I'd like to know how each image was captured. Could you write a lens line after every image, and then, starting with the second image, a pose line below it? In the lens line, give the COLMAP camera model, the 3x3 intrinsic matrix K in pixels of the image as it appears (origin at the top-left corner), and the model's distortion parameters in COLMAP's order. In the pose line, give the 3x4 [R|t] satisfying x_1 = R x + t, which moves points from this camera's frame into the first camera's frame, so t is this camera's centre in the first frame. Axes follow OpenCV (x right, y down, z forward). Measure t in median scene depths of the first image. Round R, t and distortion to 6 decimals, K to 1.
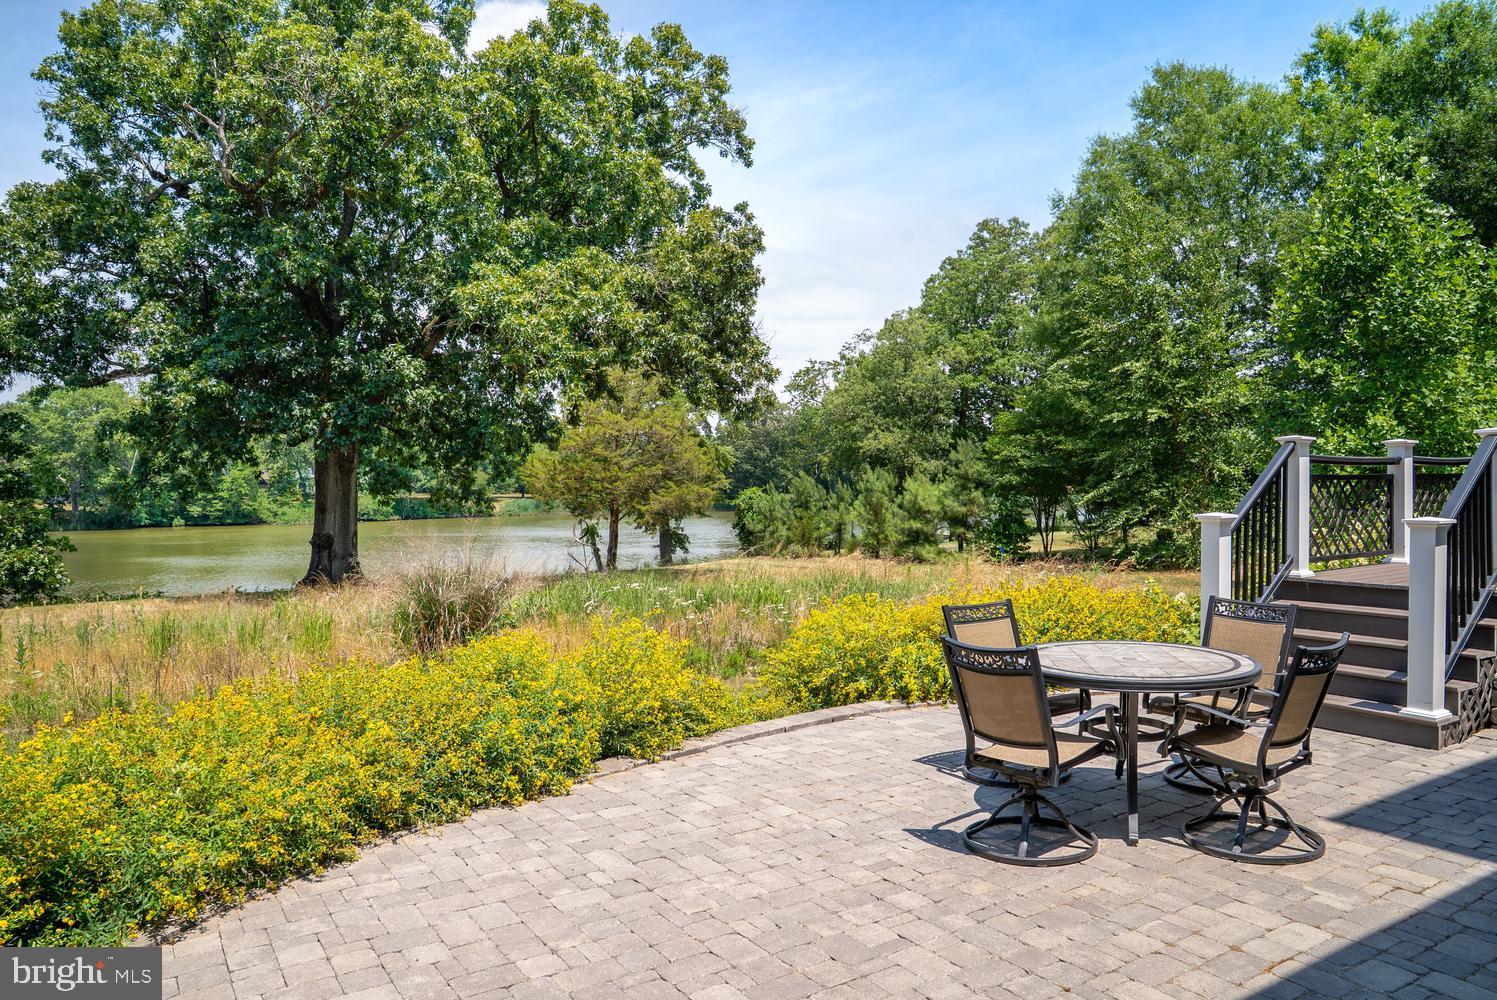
lens RADIAL K [[981.0, 0, 748.0], [0, 981.0, 481.9], [0, 0, 1]] dist [-0.106818, 0.001950]
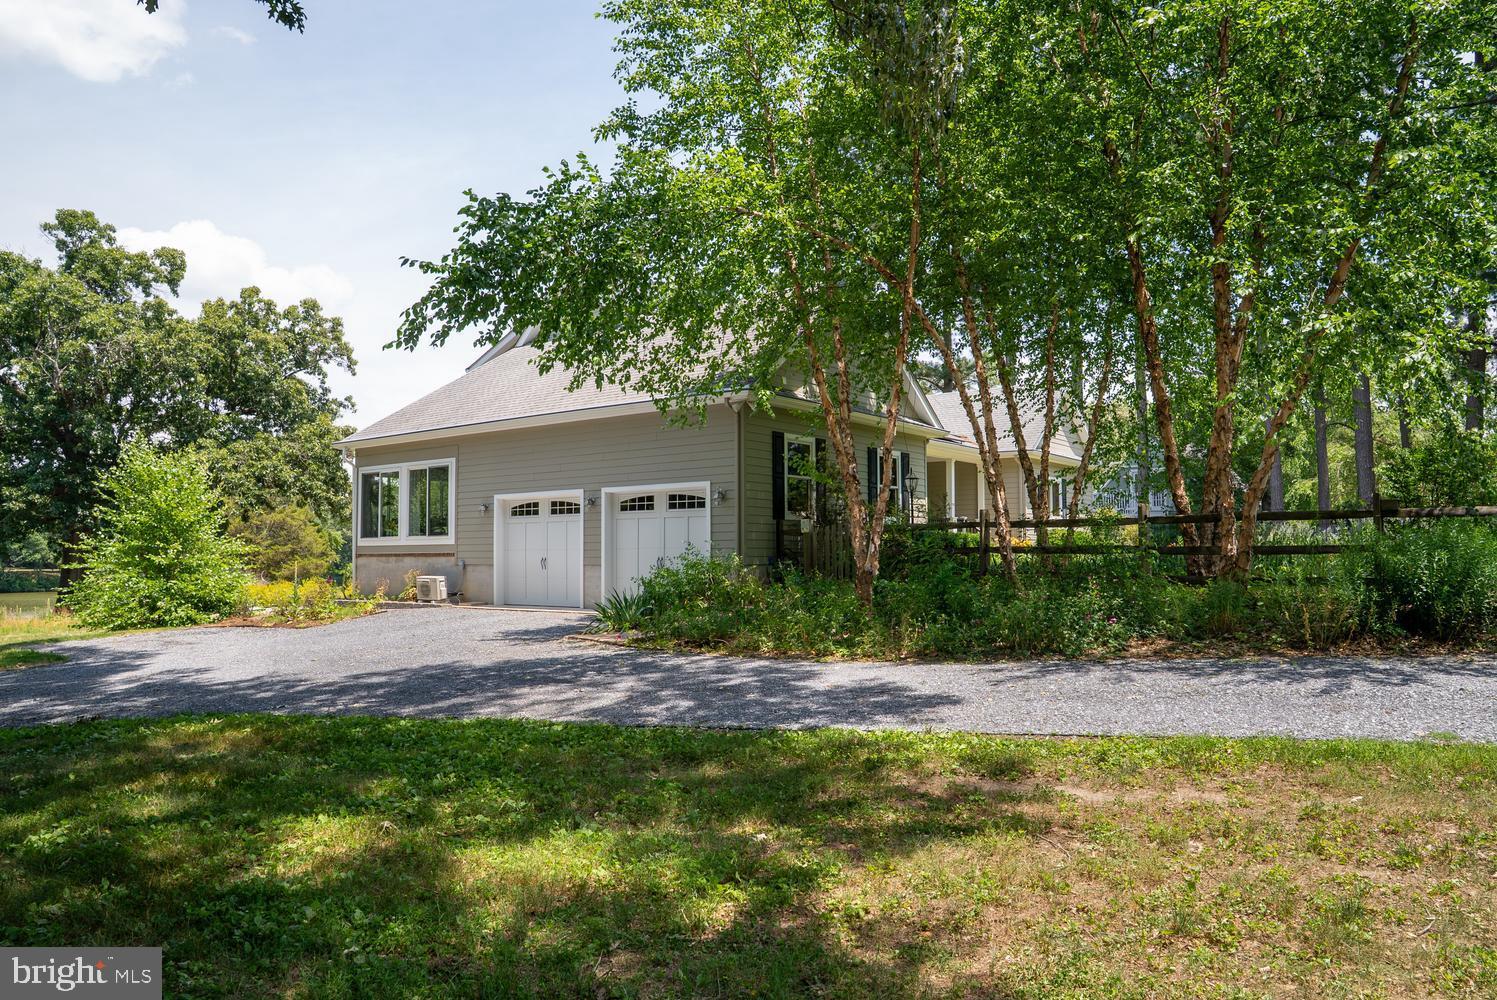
lens RADIAL K [[981.0, 0, 748.0], [0, 981.0, 481.9], [0, 0, 1]] dist [-0.106818, 0.001950]
pose [[0.929387, 0.026868, 0.368127, 0.028131], [0.002193, 0.996928, -0.078296, 0.004011], [-0.369100, 0.073574, 0.926473, -0.876767]]
